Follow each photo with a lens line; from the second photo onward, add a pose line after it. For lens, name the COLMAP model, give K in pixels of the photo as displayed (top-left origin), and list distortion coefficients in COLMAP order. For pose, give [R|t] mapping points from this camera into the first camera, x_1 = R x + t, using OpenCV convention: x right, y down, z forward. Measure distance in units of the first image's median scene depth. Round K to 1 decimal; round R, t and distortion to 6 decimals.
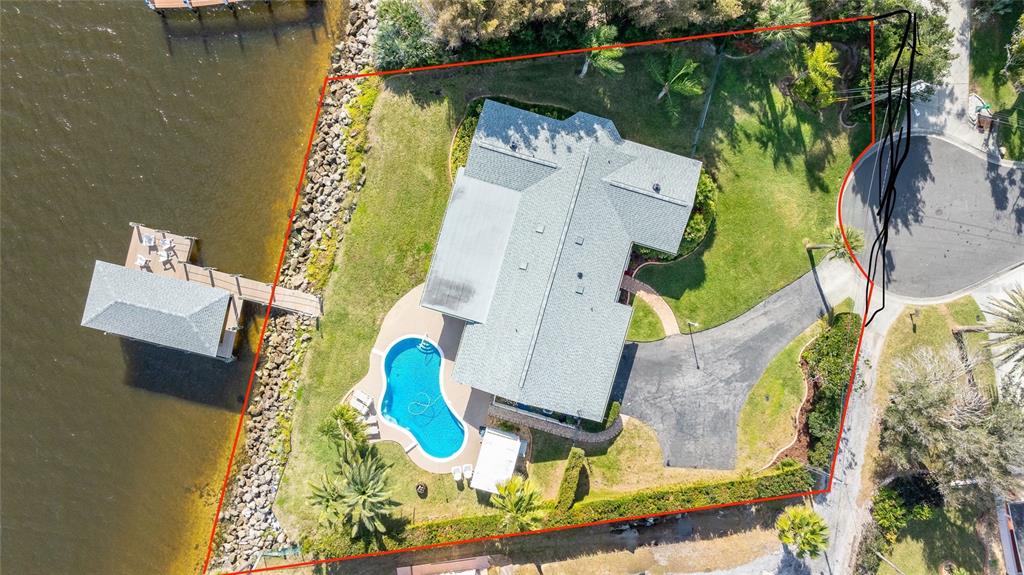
lens RADIAL K [[729.5, 0, 512.6], [0, 729.5, 286.7], [0, 0, 1]] dist [0.030285, 0.019982]
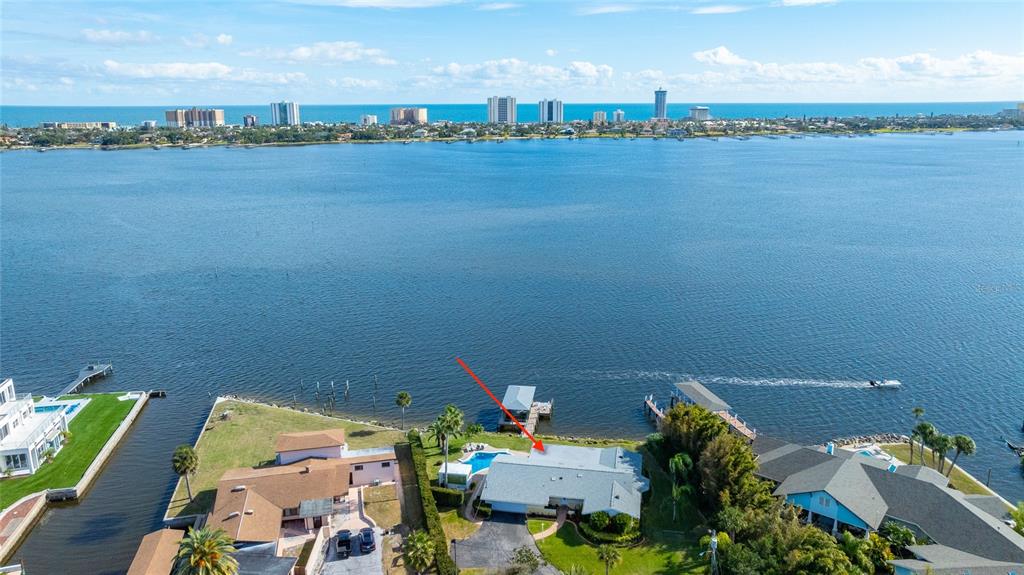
lens RADIAL K [[729.5, 0, 512.4], [0, 729.5, 285.7], [0, 0, 1]] dist [0.030285, 0.019982]
pose [[0.095410, 0.245635, -0.964656, 1.628842], [-0.995430, 0.027542, -0.091440, 0.243901], [0.004108, 0.968971, 0.247140, 0.069311]]
